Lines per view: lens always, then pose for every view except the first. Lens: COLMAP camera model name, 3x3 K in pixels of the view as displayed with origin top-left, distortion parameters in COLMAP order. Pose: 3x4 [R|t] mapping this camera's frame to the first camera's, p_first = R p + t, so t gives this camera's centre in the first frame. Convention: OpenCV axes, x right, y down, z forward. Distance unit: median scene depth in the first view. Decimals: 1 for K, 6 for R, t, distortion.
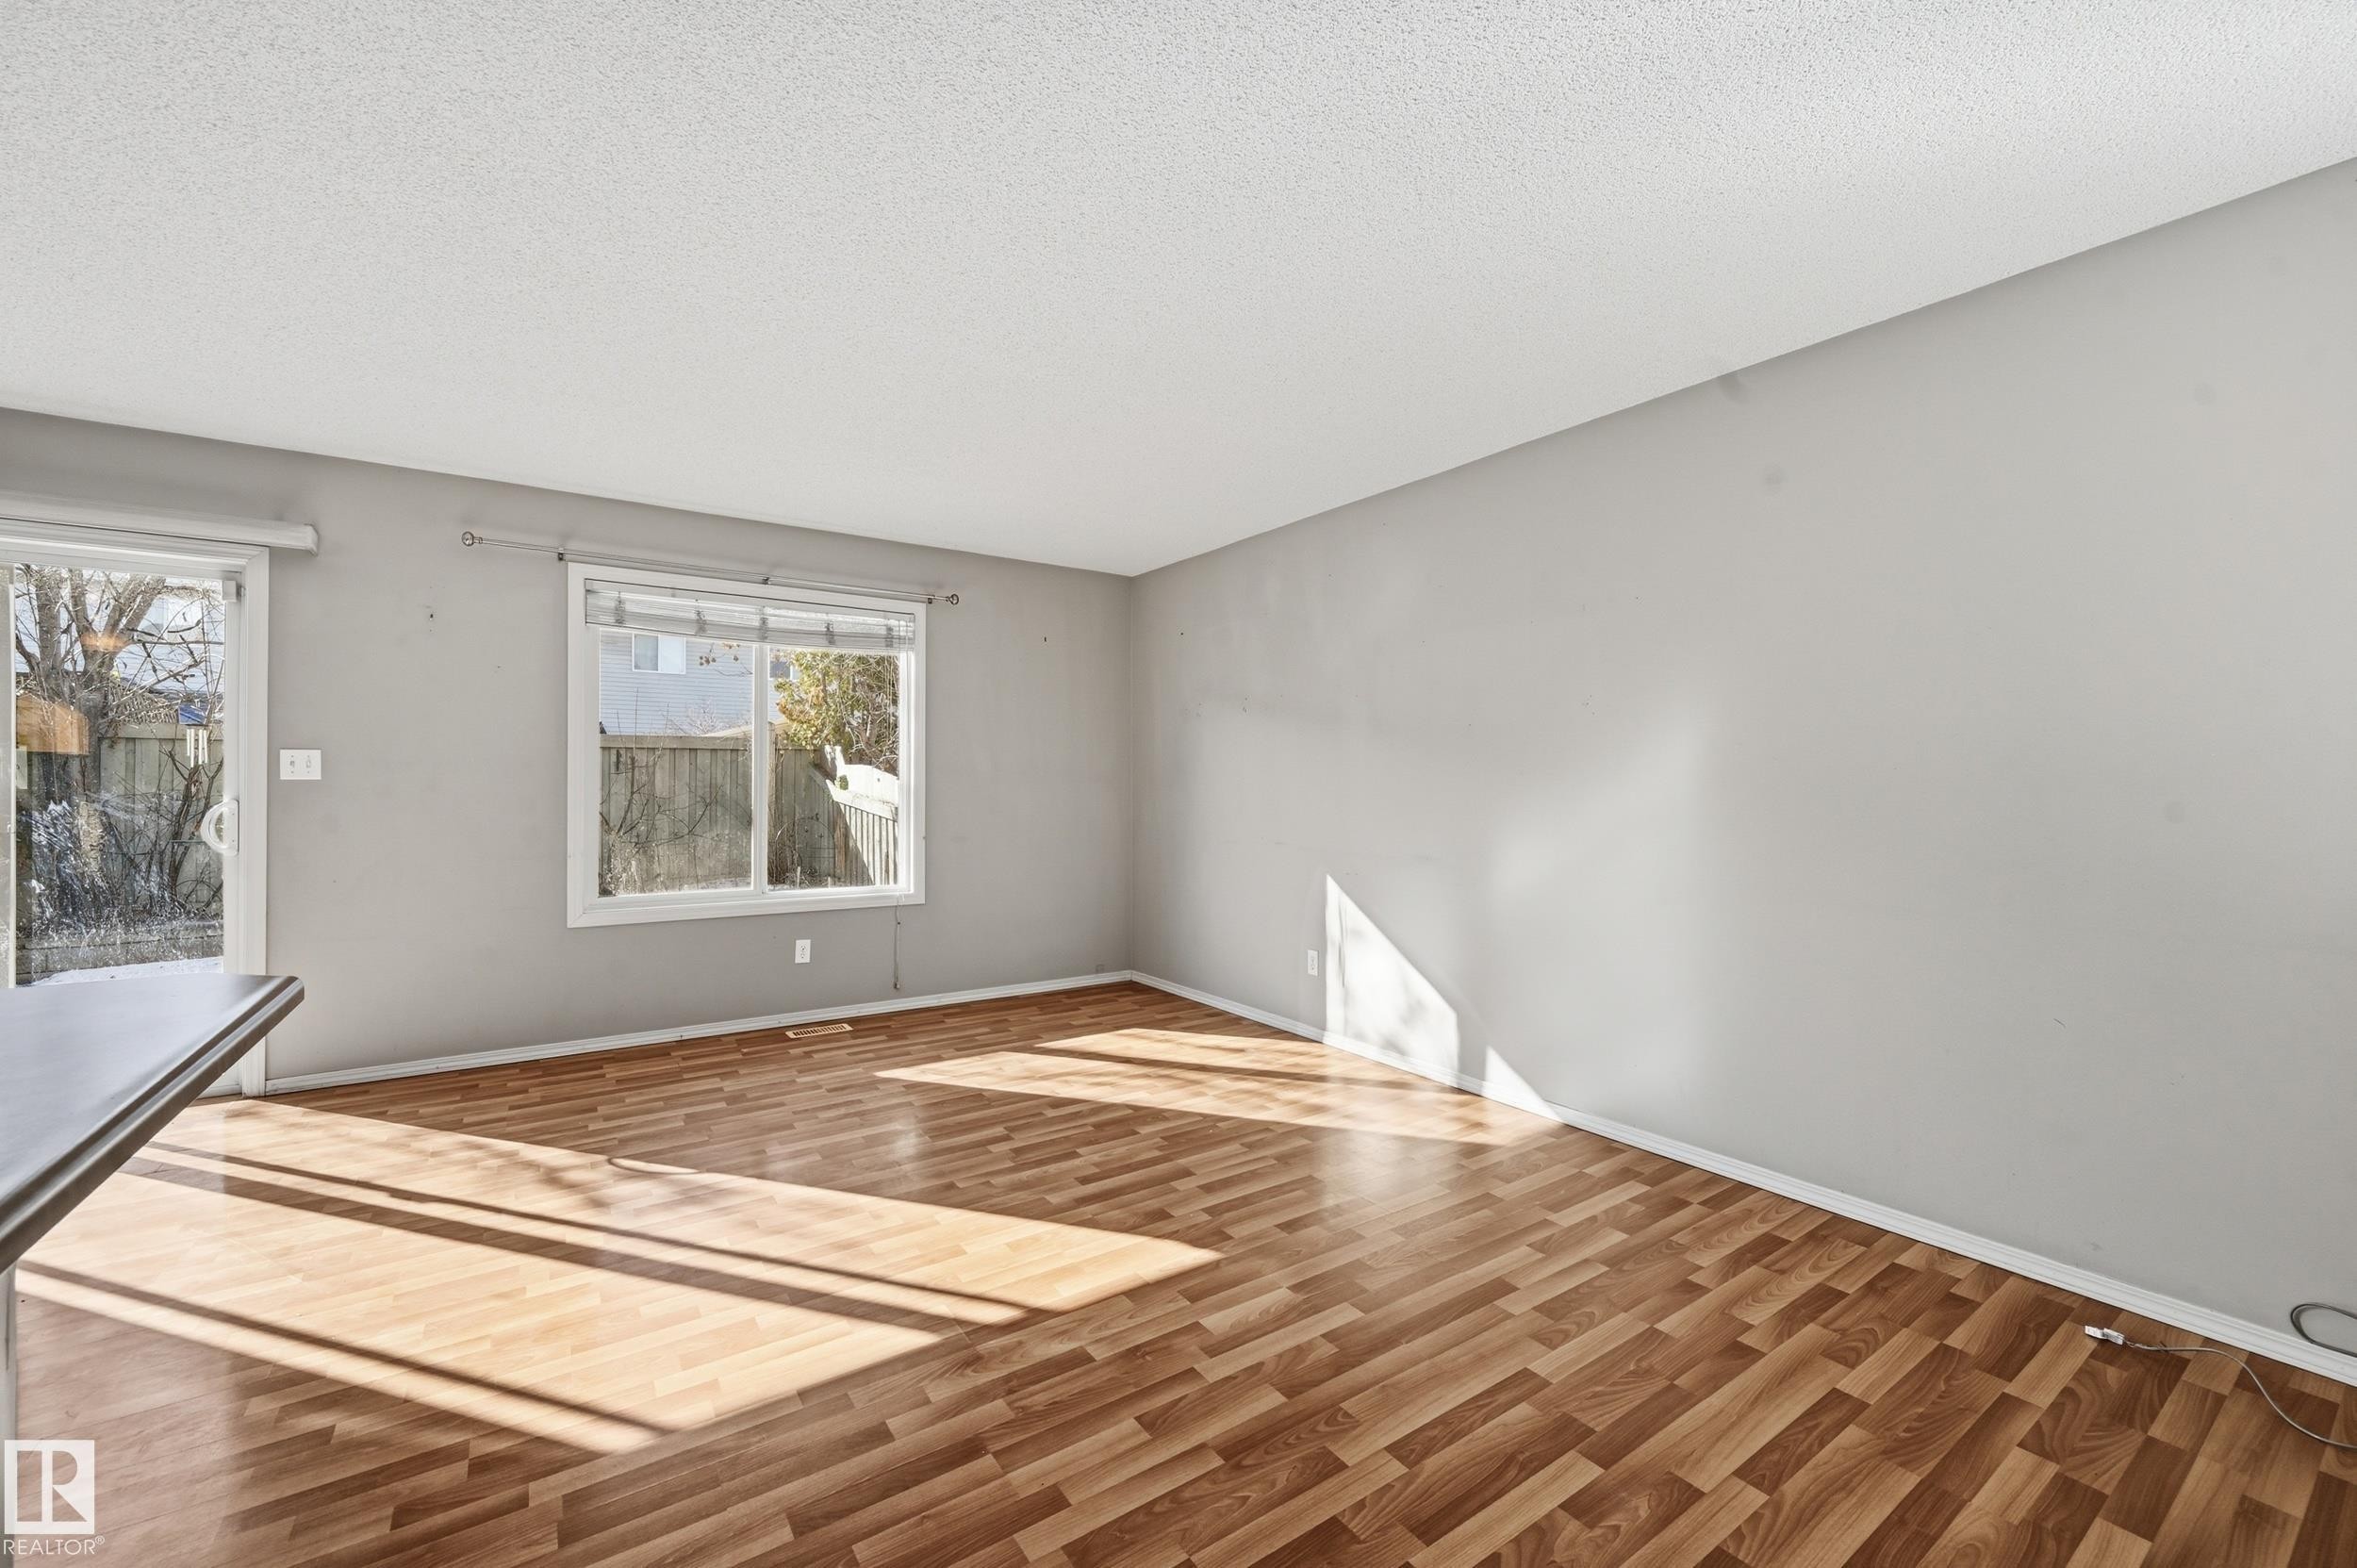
lens RADIAL K [[939.7, 0, 1177.4], [0, 939.7, 786.0], [0, 0, 1]] dist [-0.000708, 0.000133]
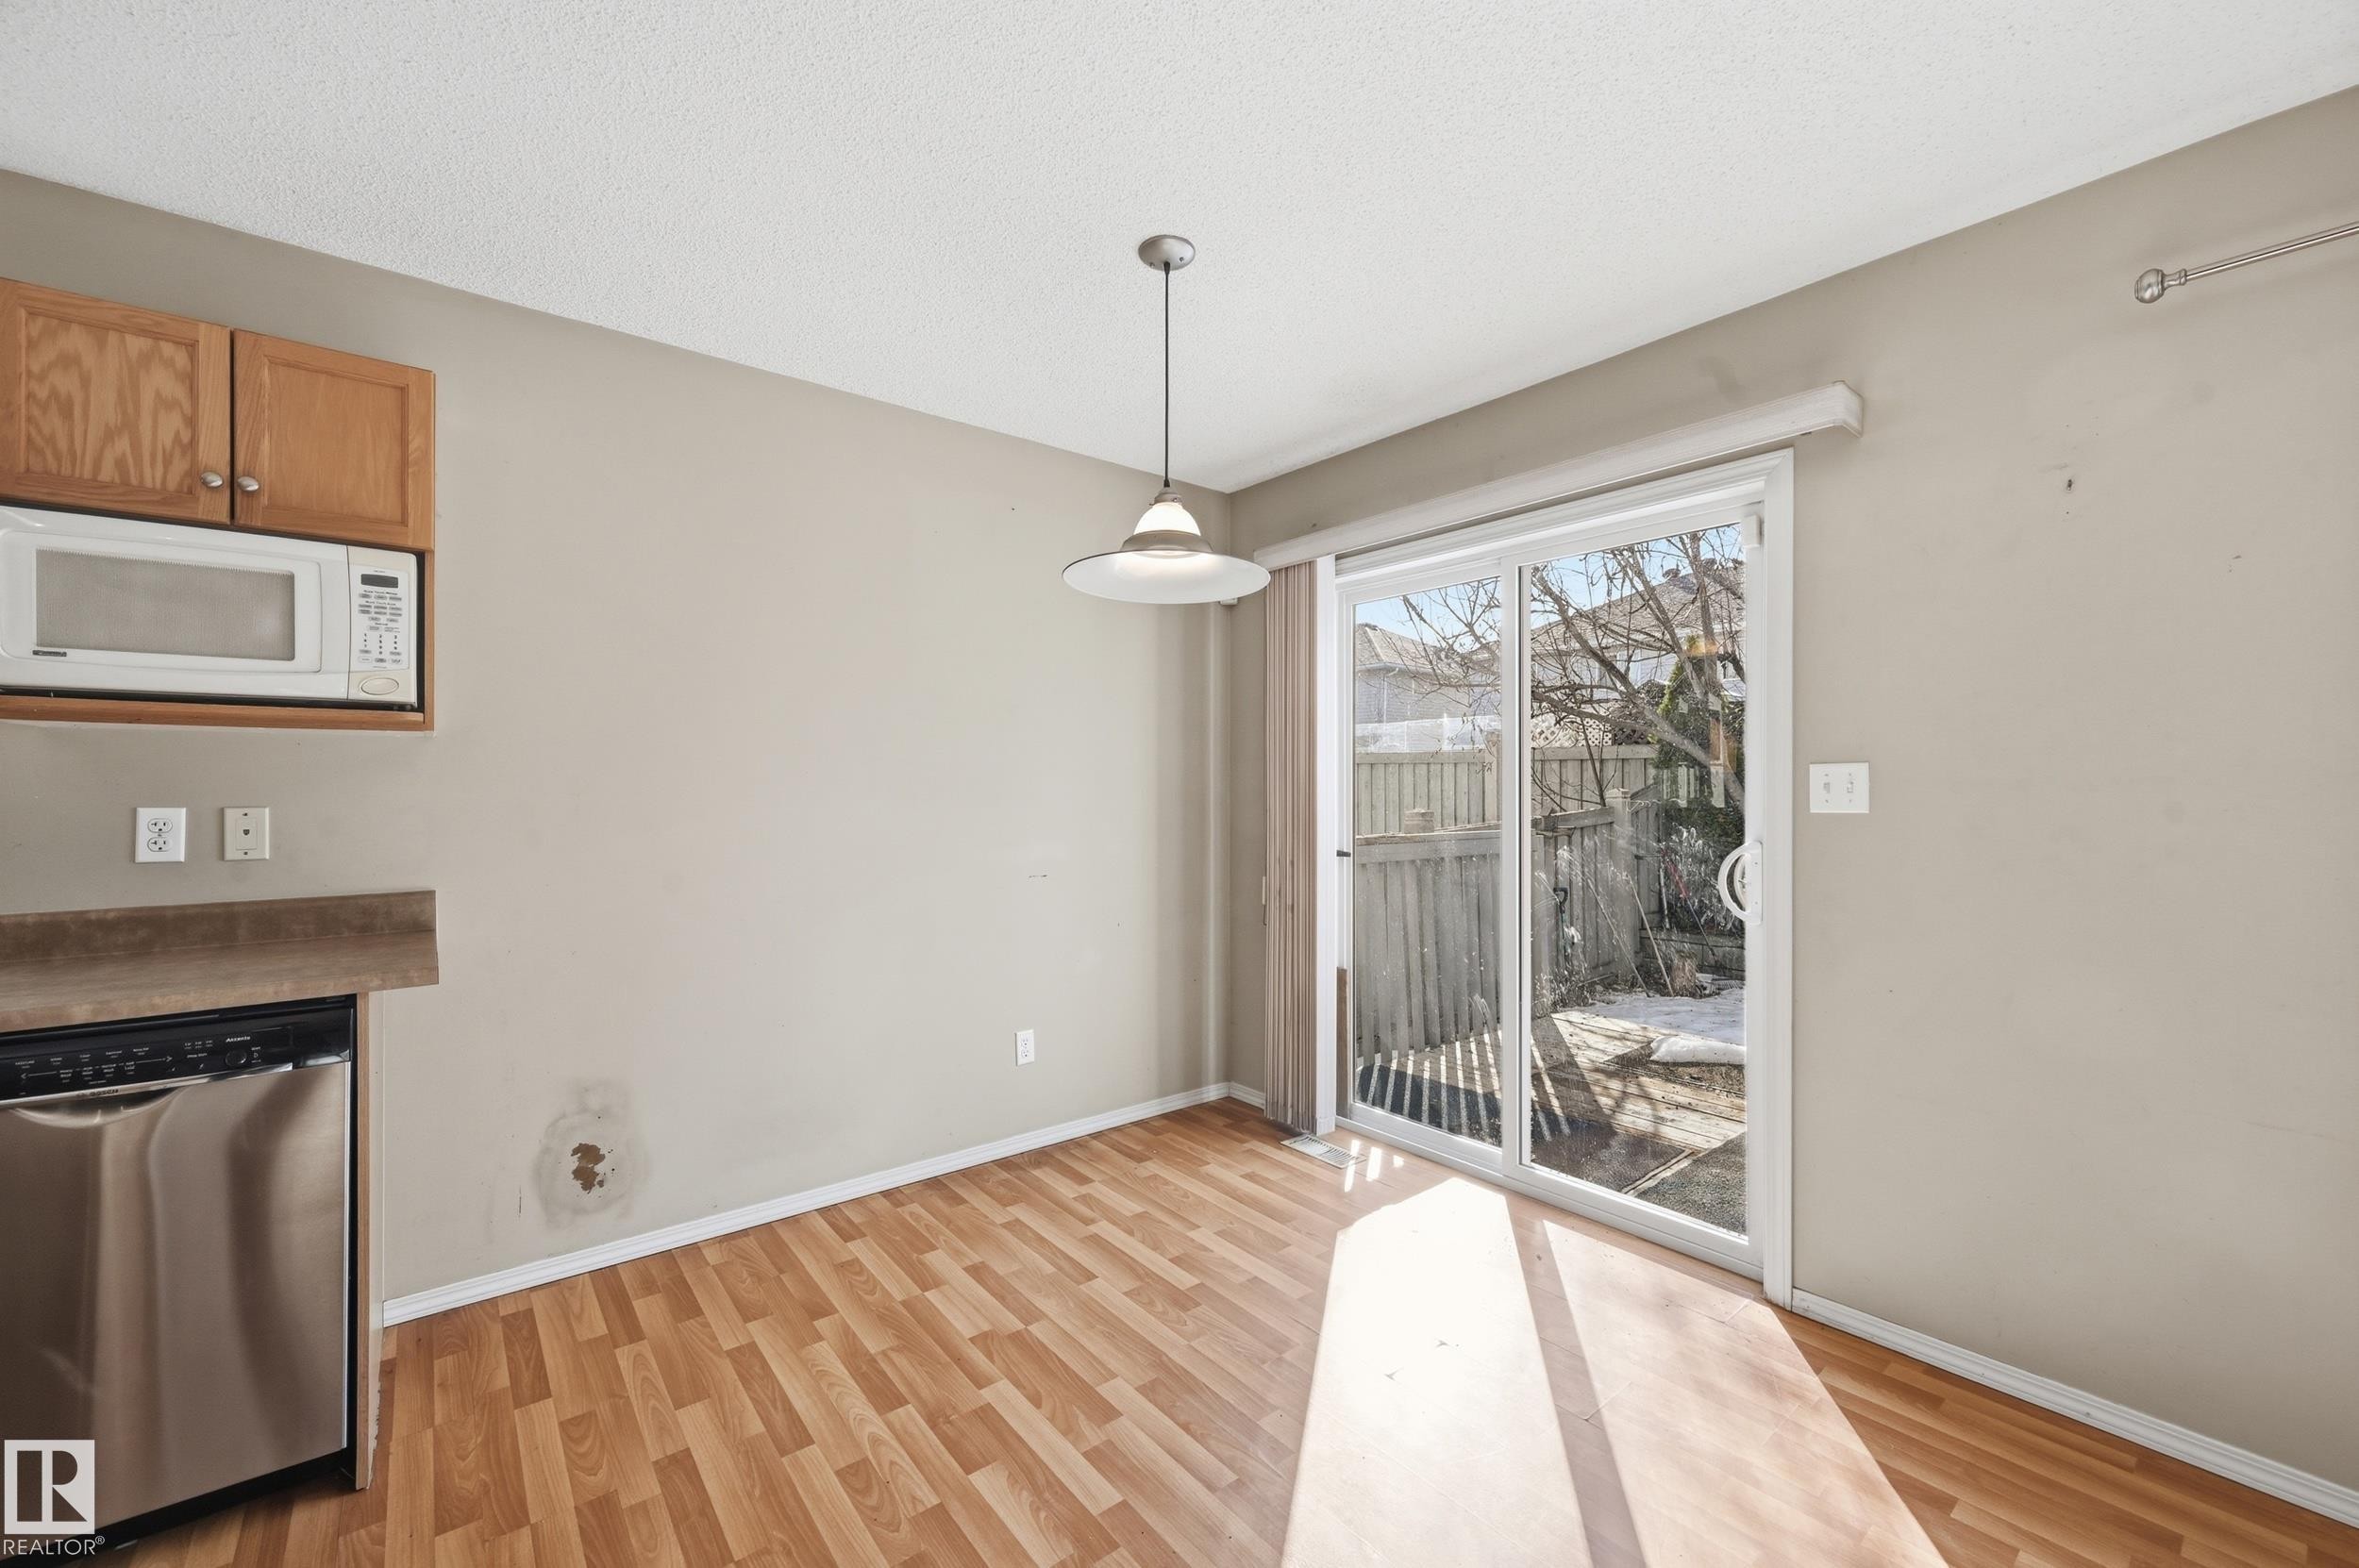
lens RADIAL K [[940.3, 0, 1178.4], [0, 940.3, 786.0], [0, 0, 1]] dist [-0.000708, 0.000133]
pose [[0.072524, -0.005352, -0.997352, -0.363559], [-0.001553, 0.999984, -0.005479, -0.020611], [0.997365, 0.001947, 0.072514, 0.538029]]
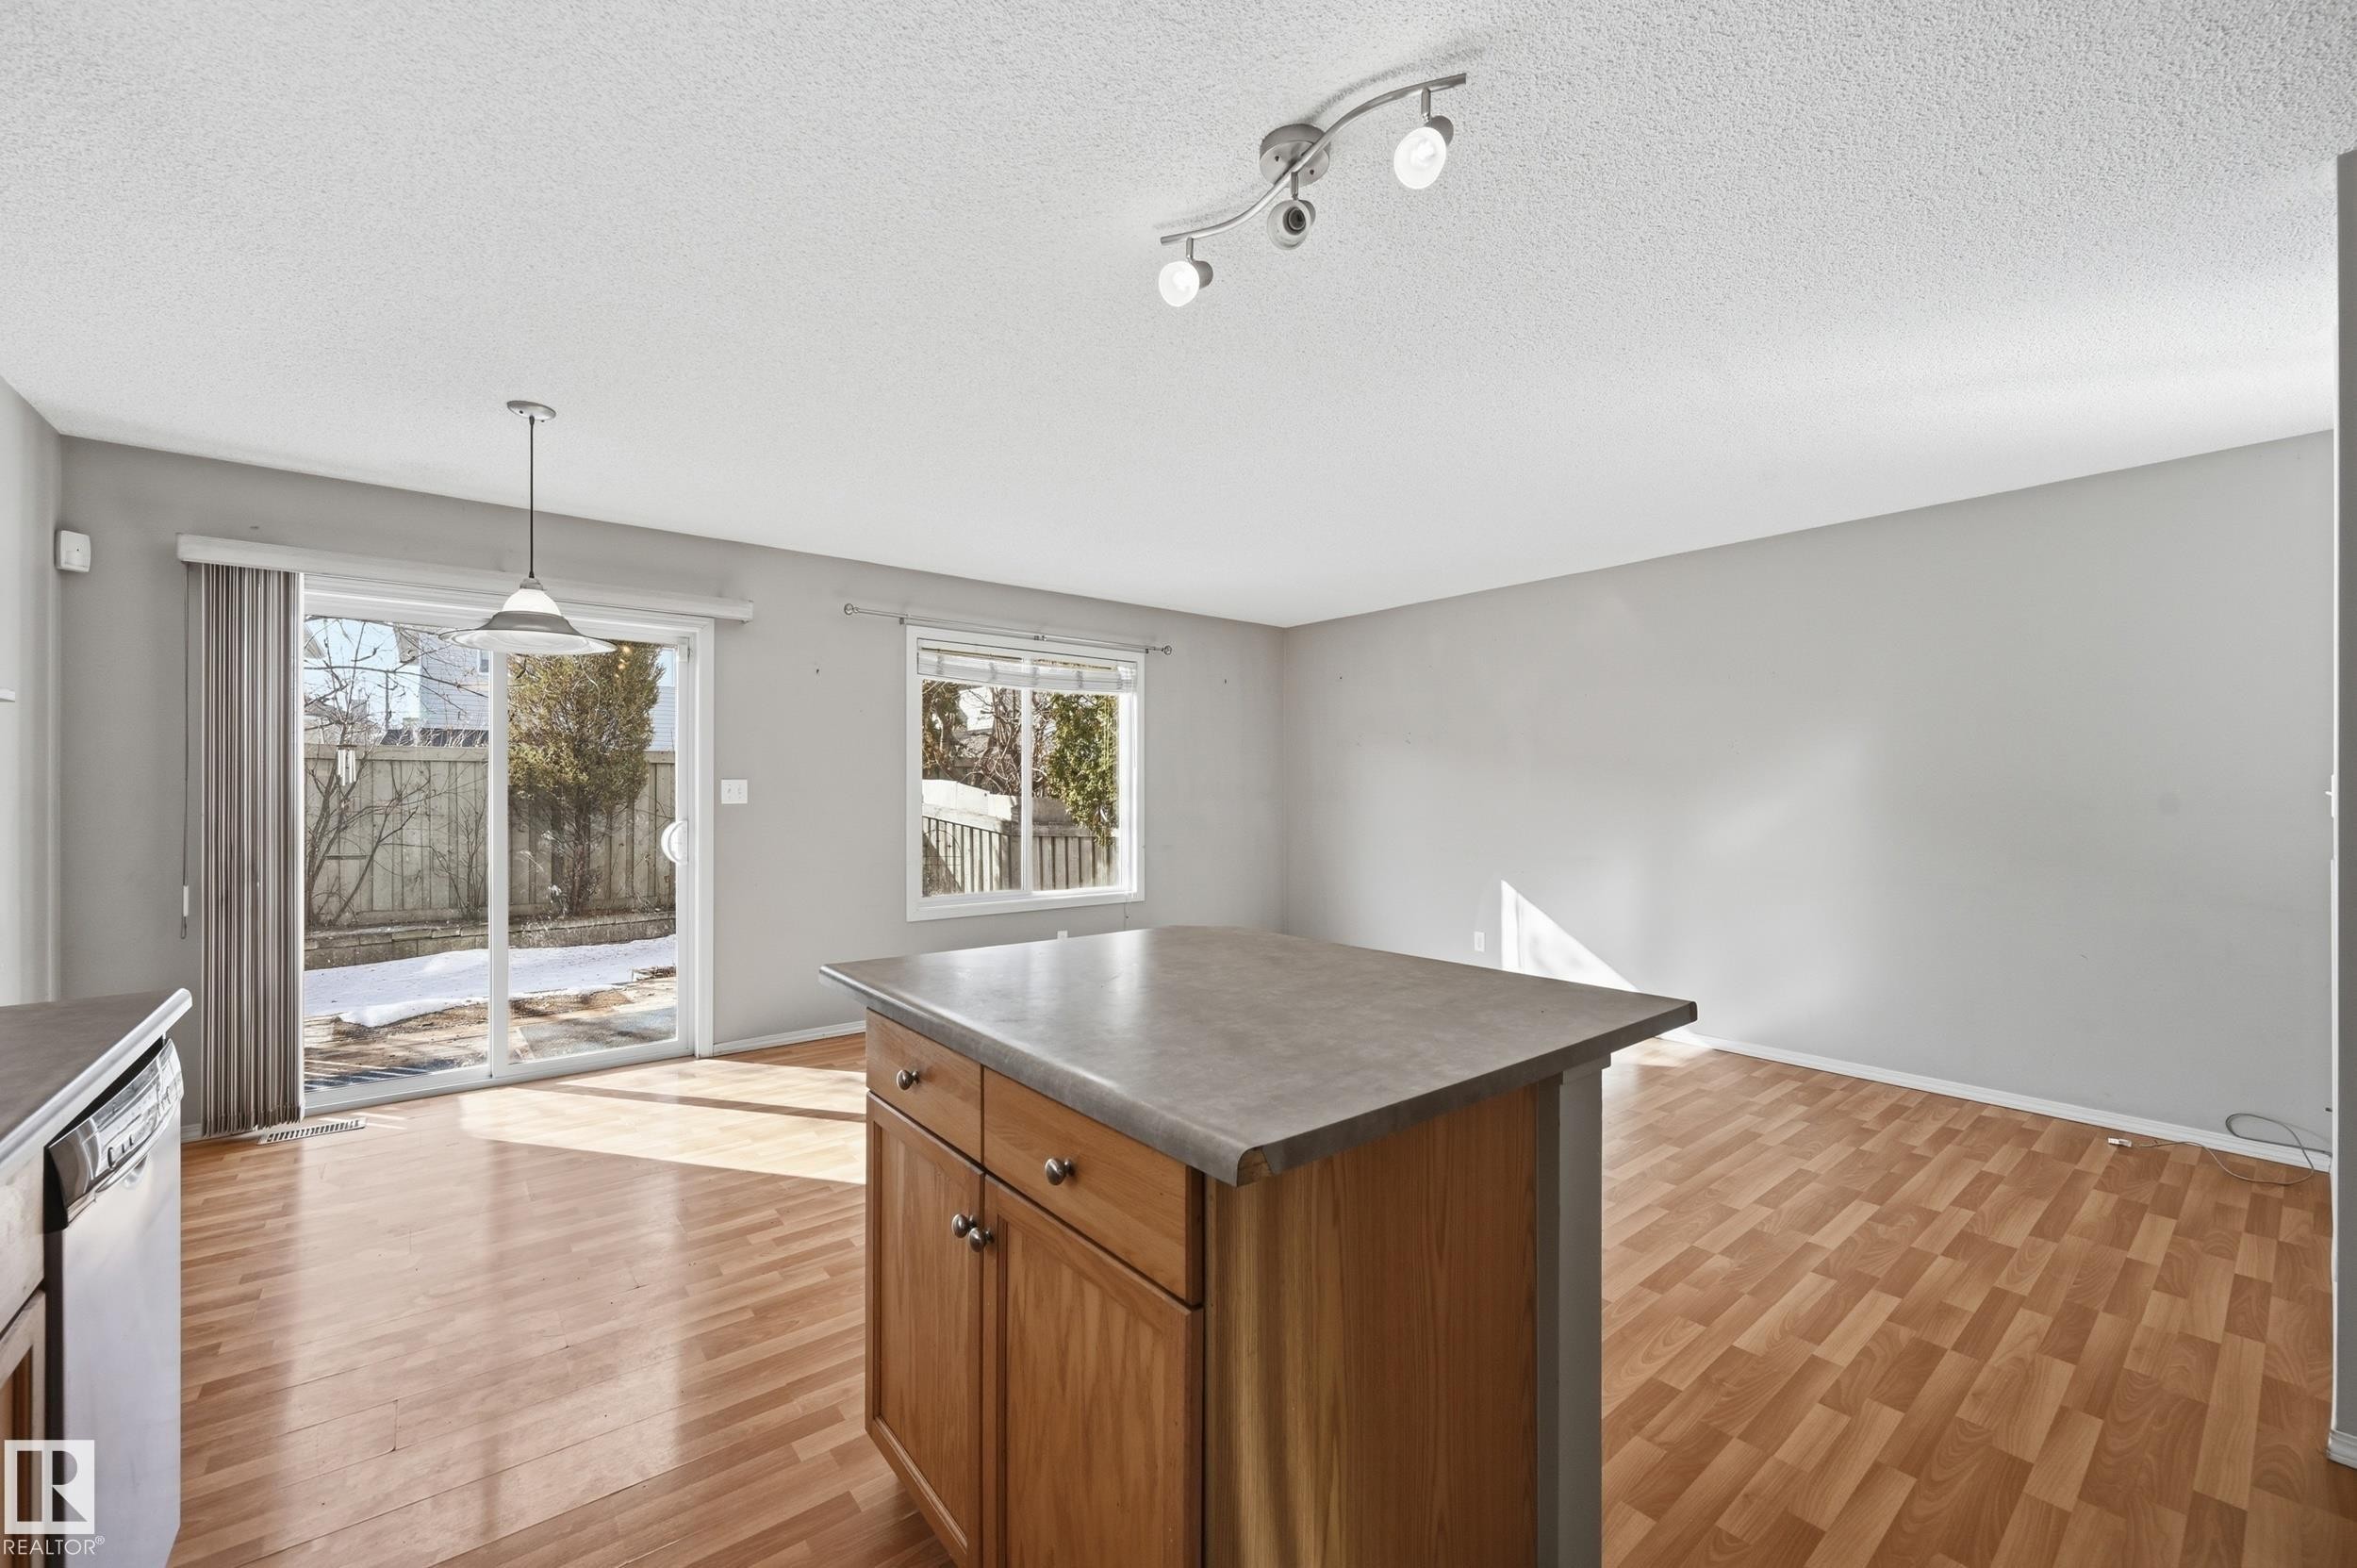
lens RADIAL K [[933.3, 0, 1178.5], [0, 933.3, 784.0], [0, 0, 1]] dist [-0.002890, -0.000177]
pose [[0.997049, -0.003507, 0.076691, -0.445397], [0.004235, 0.999948, -0.009327, -0.018853], [-0.076654, 0.009624, 0.997011, -0.287018]]
